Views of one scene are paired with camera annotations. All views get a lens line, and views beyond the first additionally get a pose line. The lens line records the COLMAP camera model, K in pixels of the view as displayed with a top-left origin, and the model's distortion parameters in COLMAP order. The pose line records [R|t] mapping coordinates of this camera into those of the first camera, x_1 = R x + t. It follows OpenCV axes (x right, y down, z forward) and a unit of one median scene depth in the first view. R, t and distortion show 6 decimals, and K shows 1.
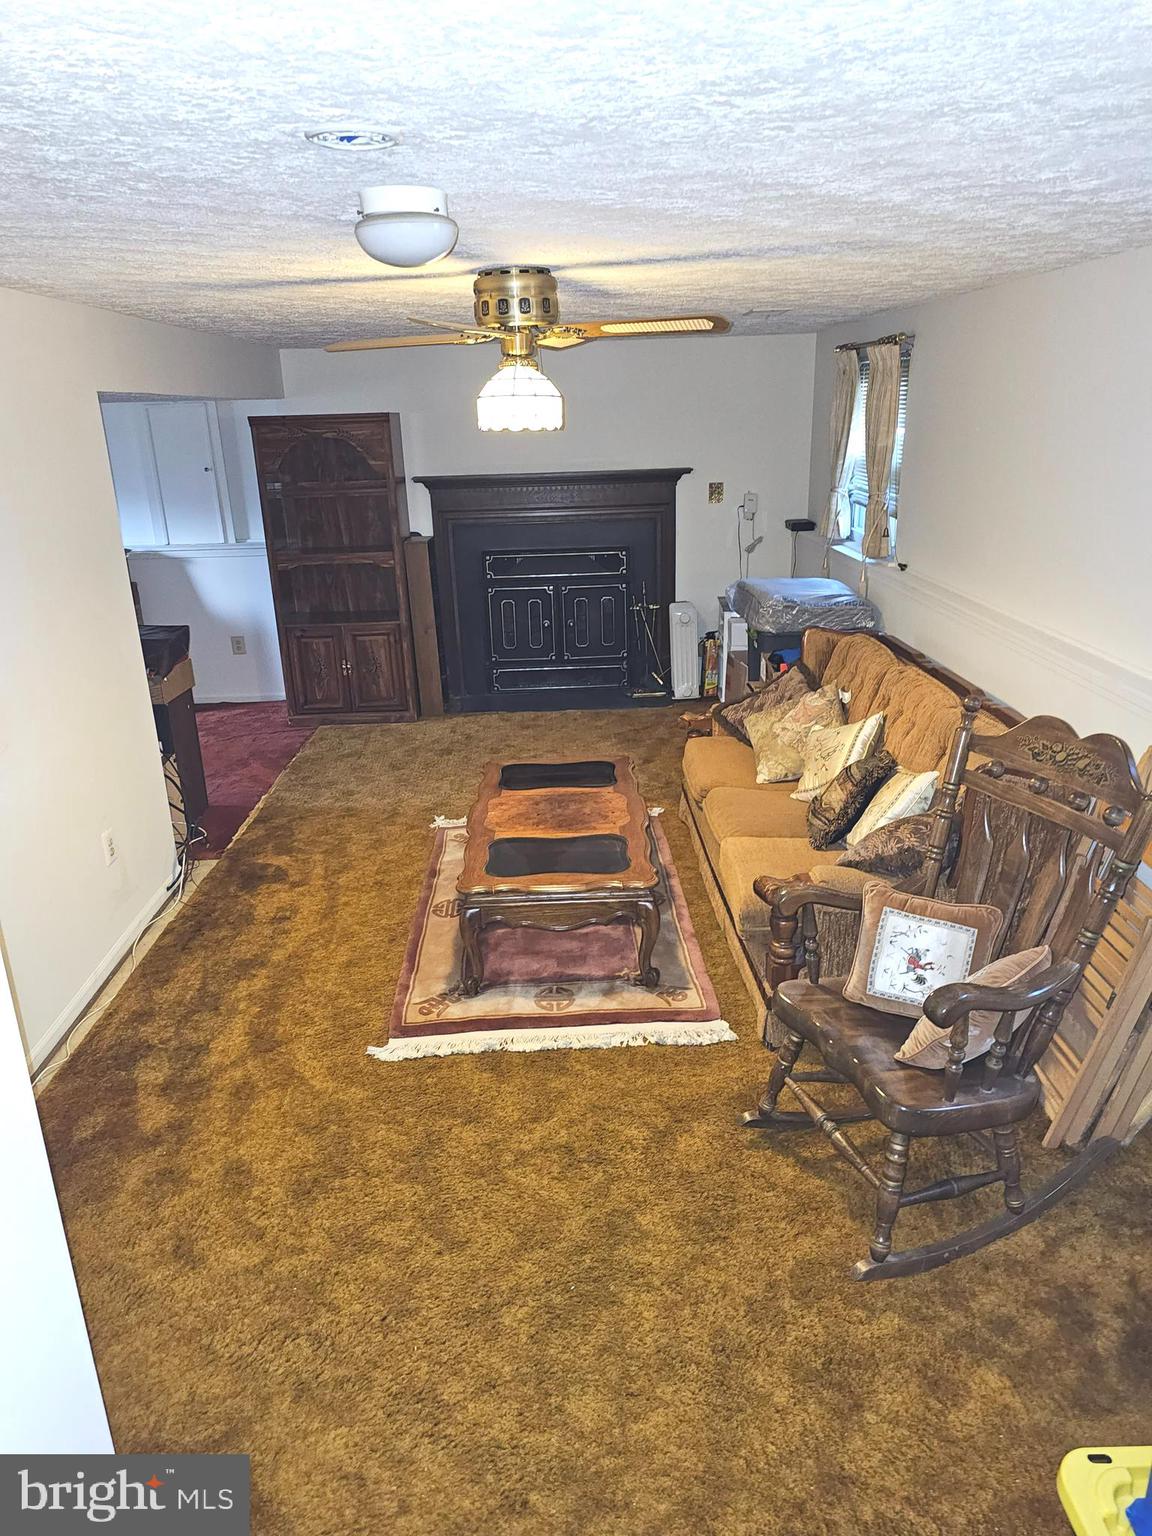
lens RADIAL K [[1037.2, 0, 574.1], [0, 1037.2, 763.6], [0, 0, 1]] dist [0.058171, -0.030900]
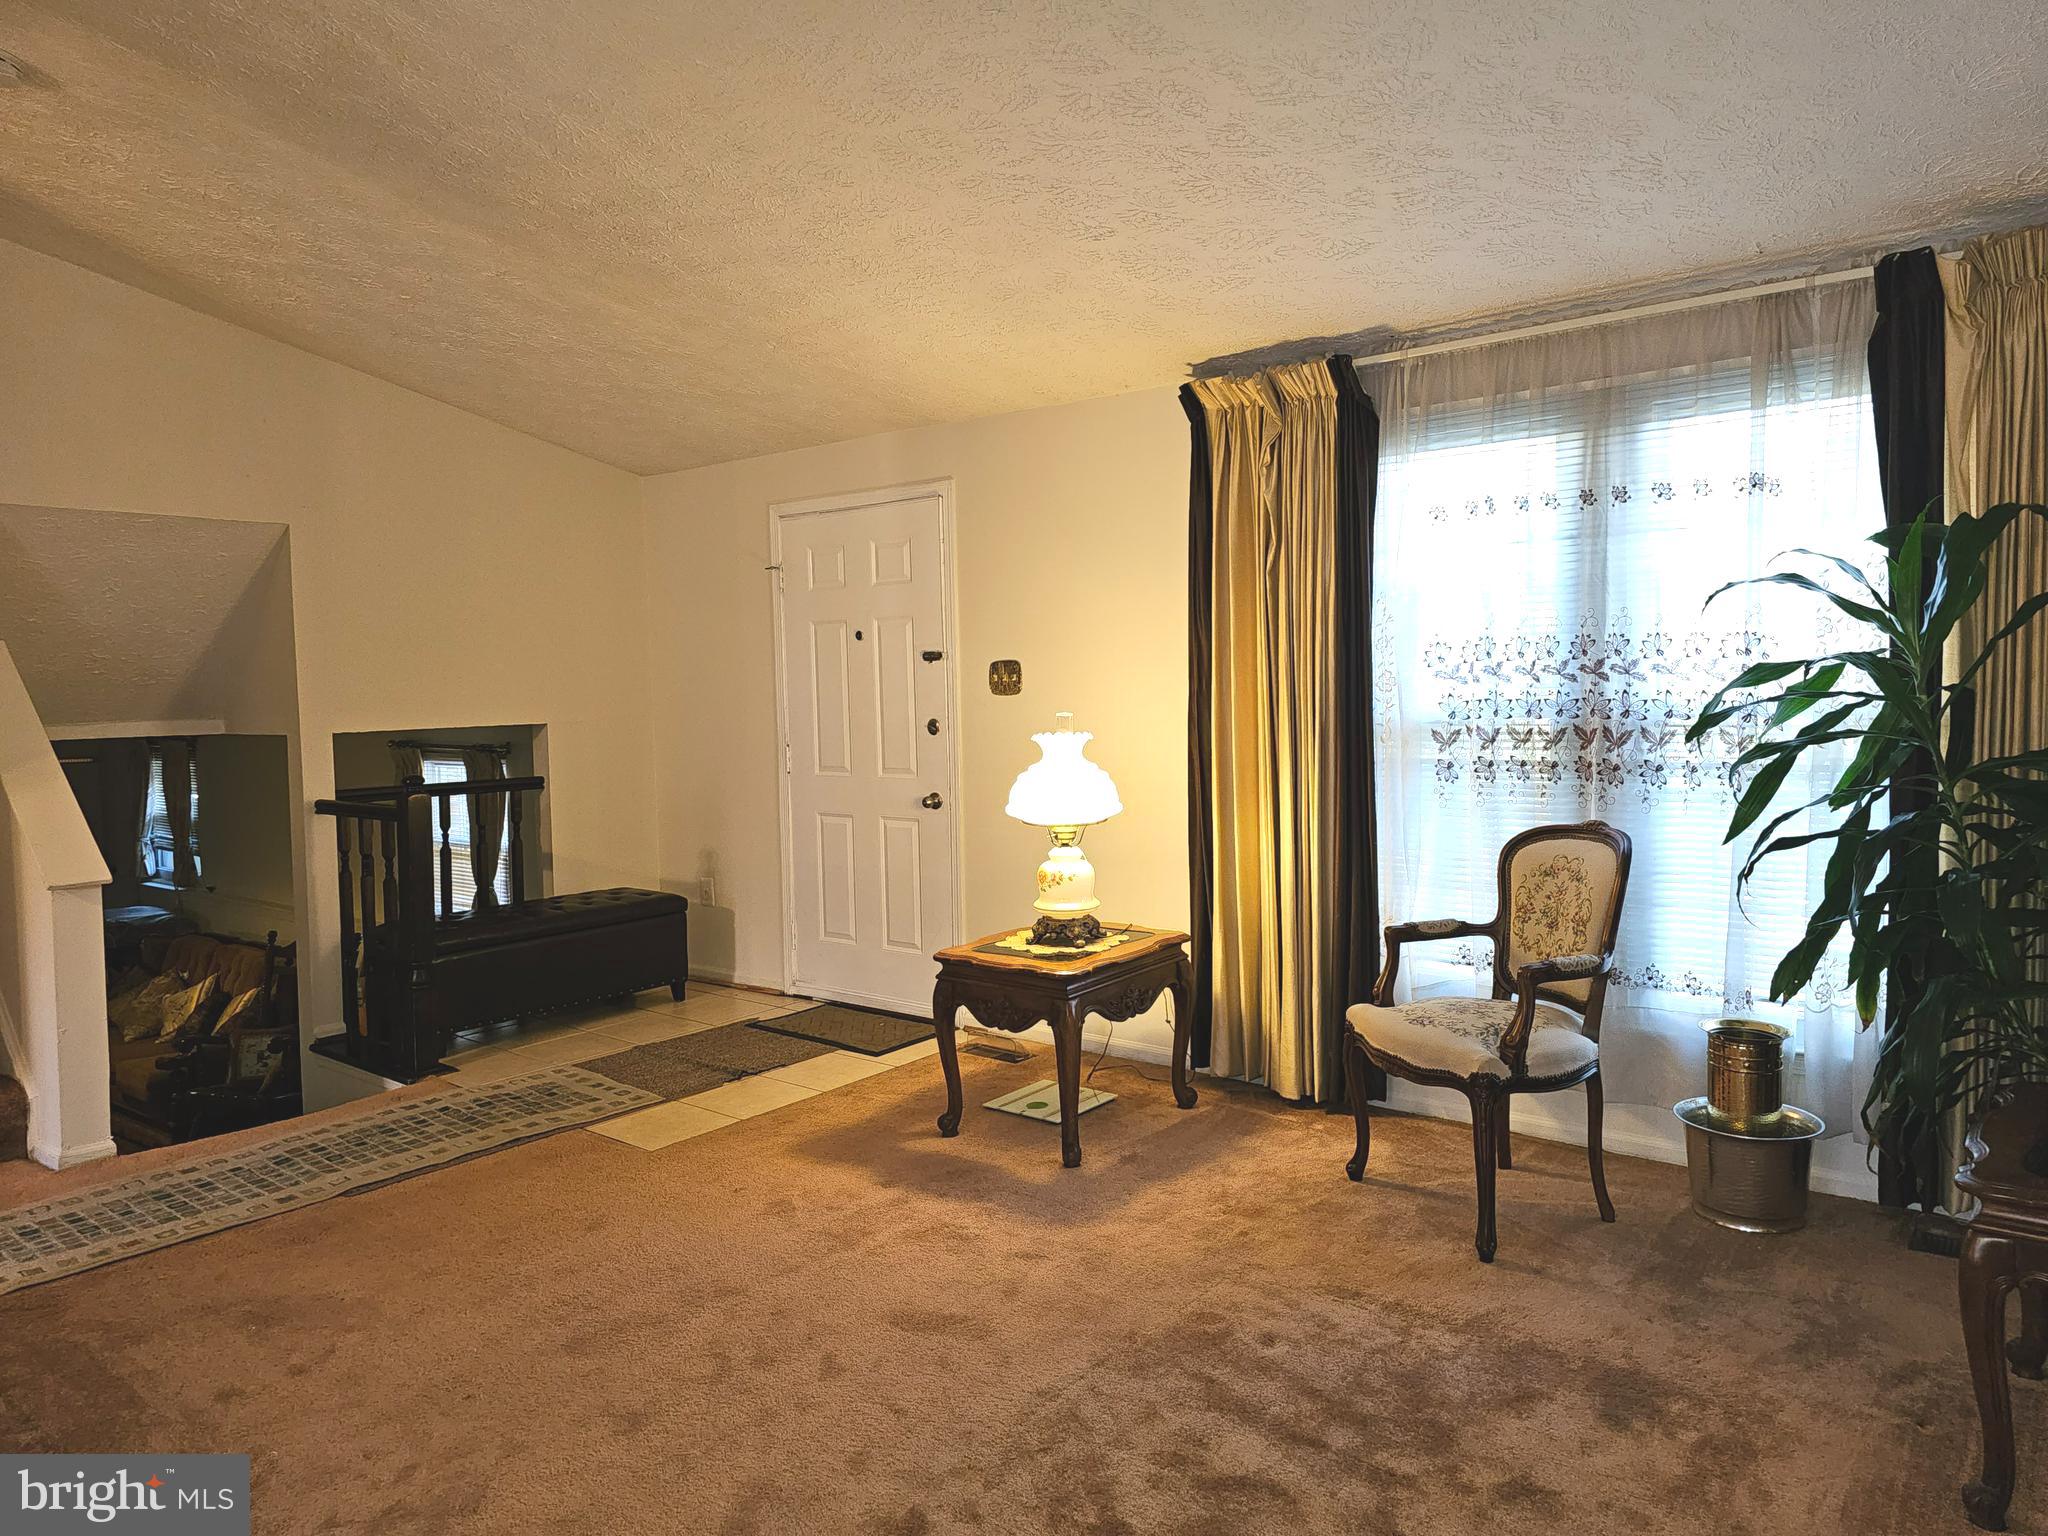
lens RADIAL K [[1383.0, 0, 966.2], [0, 1383.0, 758.8], [0, 0, 1]] dist [0.058171, -0.030900]
pose [[0.678189, -0.024138, 0.734491, -0.365098], [0.240374, 0.951769, -0.190670, 0.240385], [-0.694464, 0.305863, 0.651282, -0.950939]]
